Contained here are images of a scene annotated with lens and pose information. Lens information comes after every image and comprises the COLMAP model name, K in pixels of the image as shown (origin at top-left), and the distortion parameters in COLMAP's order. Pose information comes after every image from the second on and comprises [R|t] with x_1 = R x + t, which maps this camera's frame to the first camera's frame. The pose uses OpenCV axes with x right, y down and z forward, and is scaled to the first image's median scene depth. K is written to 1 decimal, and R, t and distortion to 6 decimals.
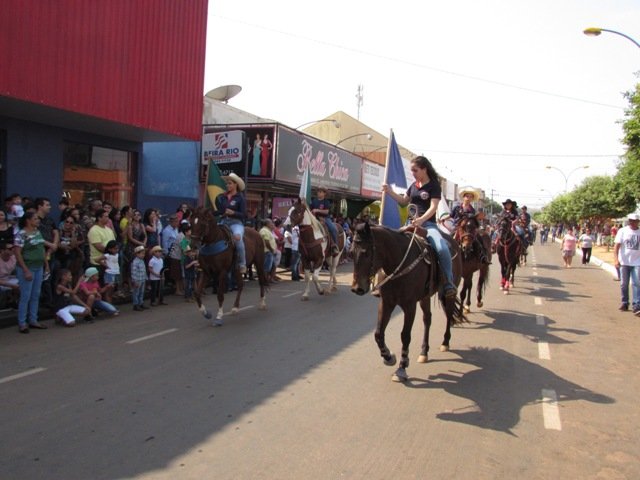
lens RADIAL K [[524.9, 0, 310.9], [0, 524.9, 239.0], [0, 0, 1]] dist [-0.036306, 0.016266]
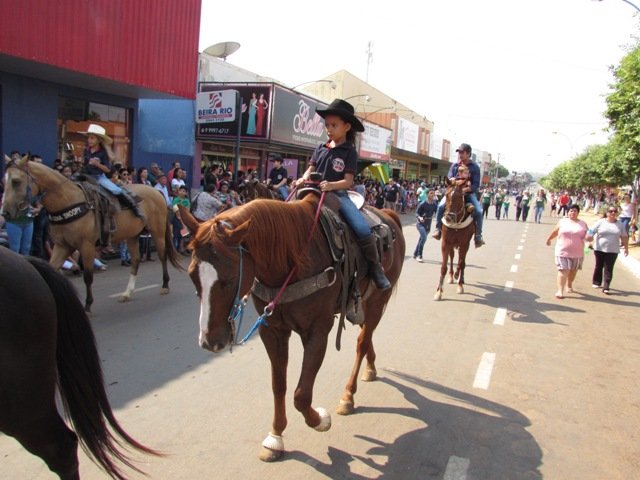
lens RADIAL K [[524.9, 0, 310.9], [0, 524.9, 239.0], [0, 0, 1]] dist [-0.036306, 0.016266]
pose [[0.999492, 0.030757, -0.008344, 0.024625], [-0.029989, 0.996326, 0.080224, -0.006064], [0.010781, -0.079933, 0.996742, -0.018427]]
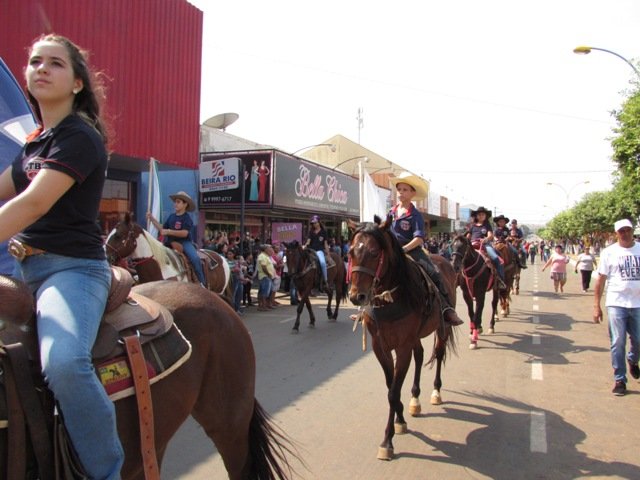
lens RADIAL K [[524.9, 0, 310.9], [0, 524.9, 239.0], [0, 0, 1]] dist [-0.036306, 0.016266]
pose [[0.999581, -0.027563, -0.008781, 0.011327], [0.027163, 0.998716, -0.042765, -0.002580], [0.009949, 0.042509, 0.999047, -0.003857]]
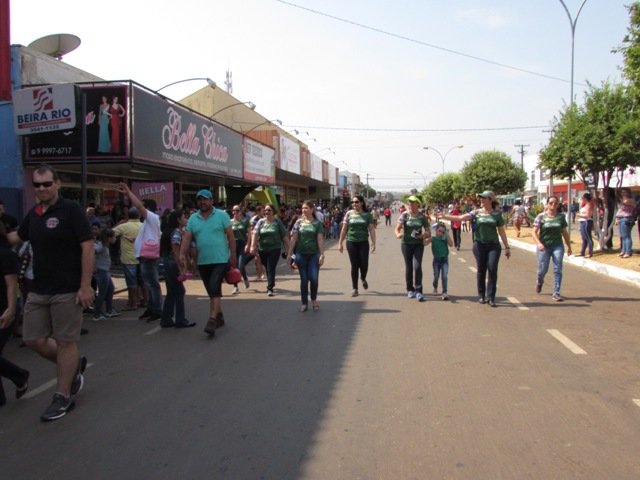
lens RADIAL K [[524.9, 0, 310.9], [0, 524.9, 239.0], [0, 0, 1]] dist [-0.036306, 0.016266]
pose [[0.970871, -0.062099, 0.231414, -0.001225], [0.057993, 0.998016, 0.024512, -0.002601], [-0.232477, -0.010377, 0.972546, 0.224757]]
